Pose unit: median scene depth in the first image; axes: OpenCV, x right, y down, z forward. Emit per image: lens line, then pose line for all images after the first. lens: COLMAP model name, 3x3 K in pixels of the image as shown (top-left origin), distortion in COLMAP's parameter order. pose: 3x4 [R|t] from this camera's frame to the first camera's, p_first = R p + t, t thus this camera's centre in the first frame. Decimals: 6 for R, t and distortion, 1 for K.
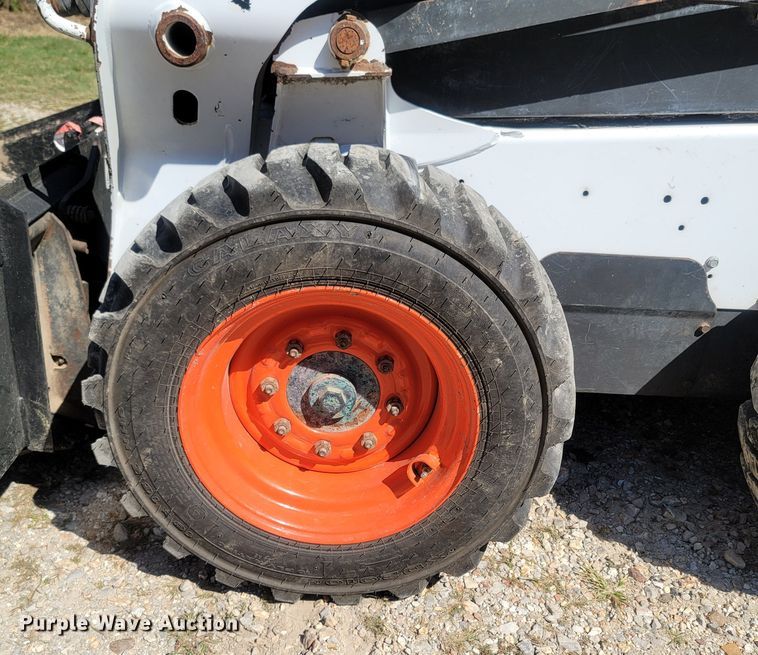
lens RADIAL K [[833.2, 0, 366.1], [0, 833.2, 410.2], [0, 0, 1]] dist [0.147169, -0.271289]
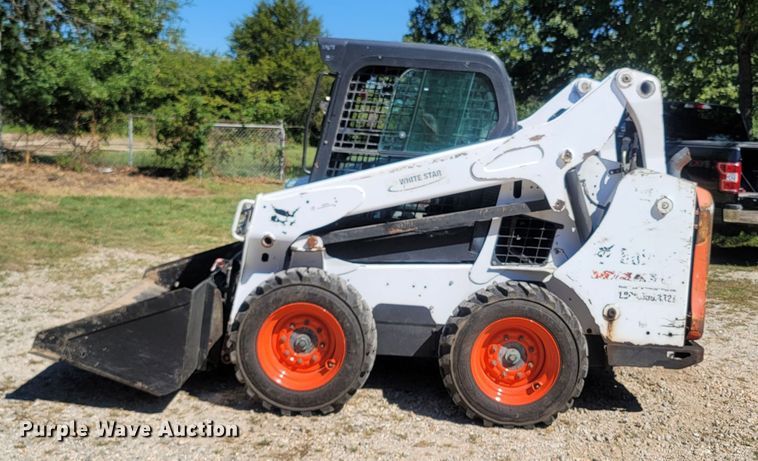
lens RADIAL K [[855.0, 0, 379.9], [0, 855.0, 206.8], [0, 0, 1]] dist [0.062418, -0.011834]
pose [[0.999949, 0.008835, 0.004870, 0.235775], [-0.006320, 0.924863, -0.380247, 0.758267], [-0.007863, 0.380197, 0.924872, -2.266160]]
